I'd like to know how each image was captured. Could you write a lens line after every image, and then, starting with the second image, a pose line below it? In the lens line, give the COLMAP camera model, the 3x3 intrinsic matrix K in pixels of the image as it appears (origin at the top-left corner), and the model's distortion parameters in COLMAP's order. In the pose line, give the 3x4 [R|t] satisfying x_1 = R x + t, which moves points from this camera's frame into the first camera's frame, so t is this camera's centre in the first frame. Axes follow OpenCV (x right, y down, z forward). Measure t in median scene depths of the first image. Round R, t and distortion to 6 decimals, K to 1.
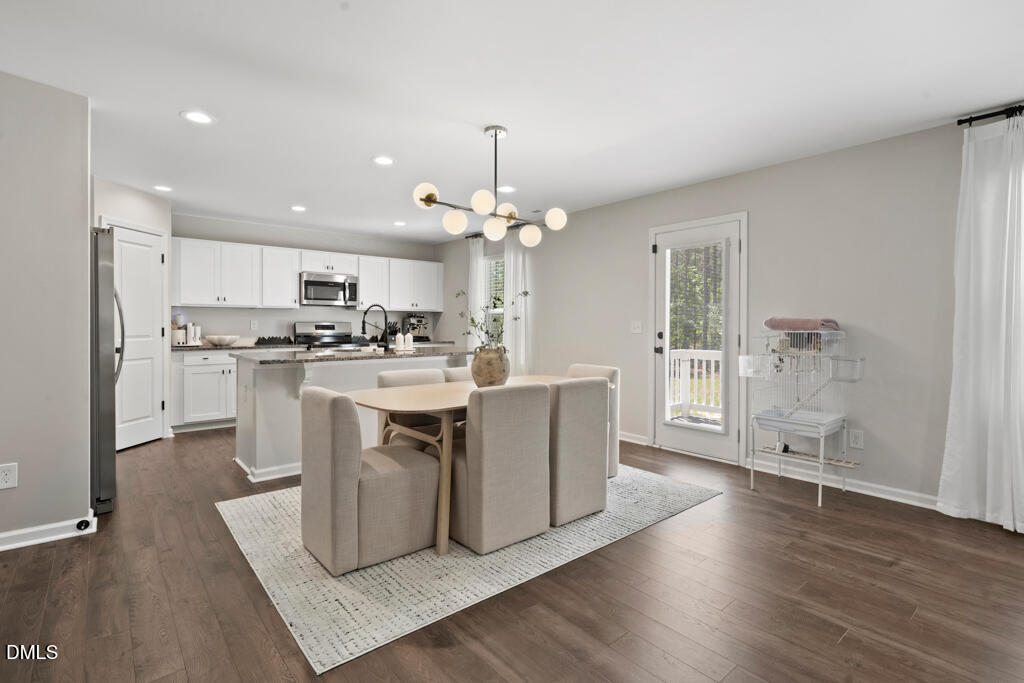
lens RADIAL K [[493.8, 0, 506.6], [0, 493.8, 335.4], [0, 0, 1]] dist [-0.003062, -0.000055]
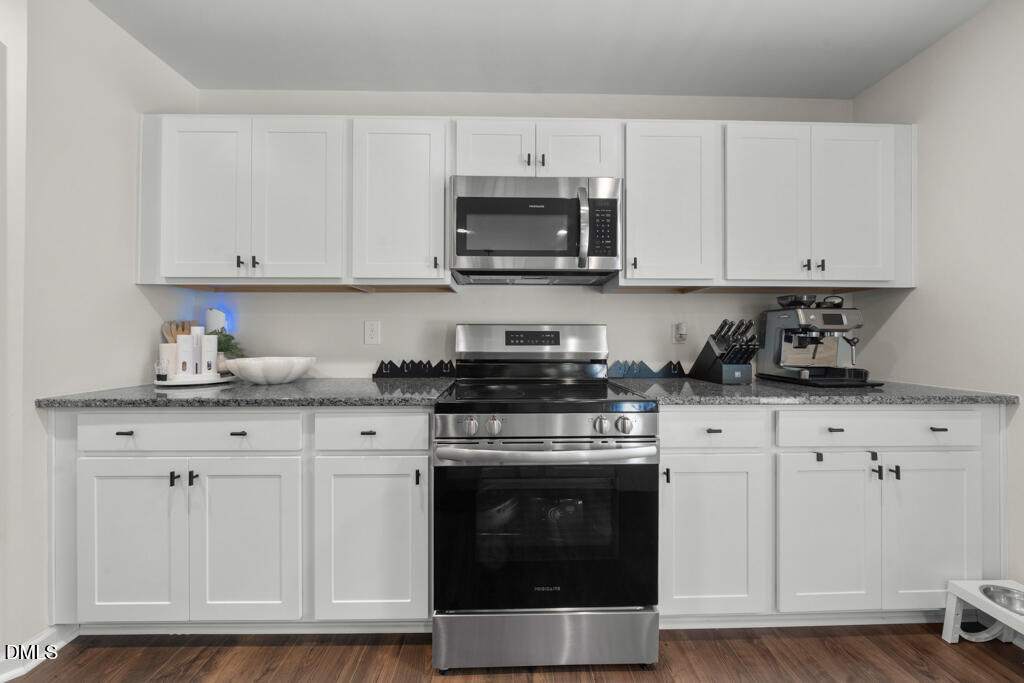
lens RADIAL K [[359.4, 0, 504.0], [0, 359.4, 336.5], [0, 0, 1]] dist [-0.002809, -0.000058]
pose [[0.783295, 0.002091, -0.621647, -0.220838], [-0.013557, 0.999814, -0.013719, -0.013431], [0.621503, 0.019174, 0.783177, 0.789562]]
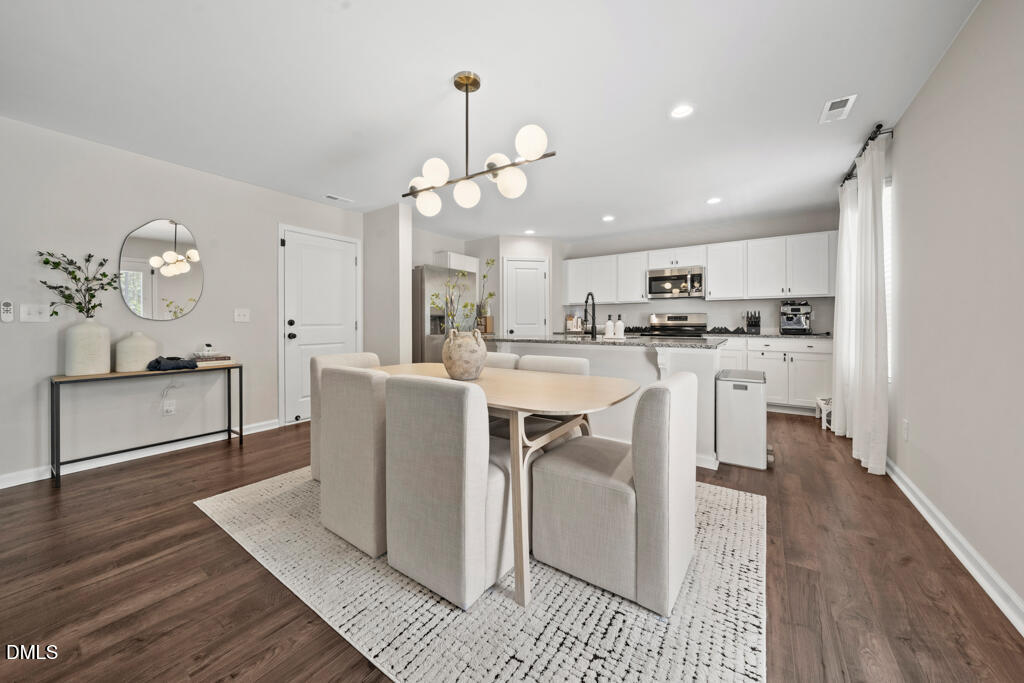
lens RADIAL K [[359.4, 0, 510.1], [0, 359.4, 323.0], [0, 0, 1]] dist [-0.002809, -0.000058]
pose [[0.260141, 0.000820, -0.965570, 0.301438], [-0.016678, 0.999854, -0.003644, 0.003097], [0.965427, 0.017051, 0.260117, 0.446968]]
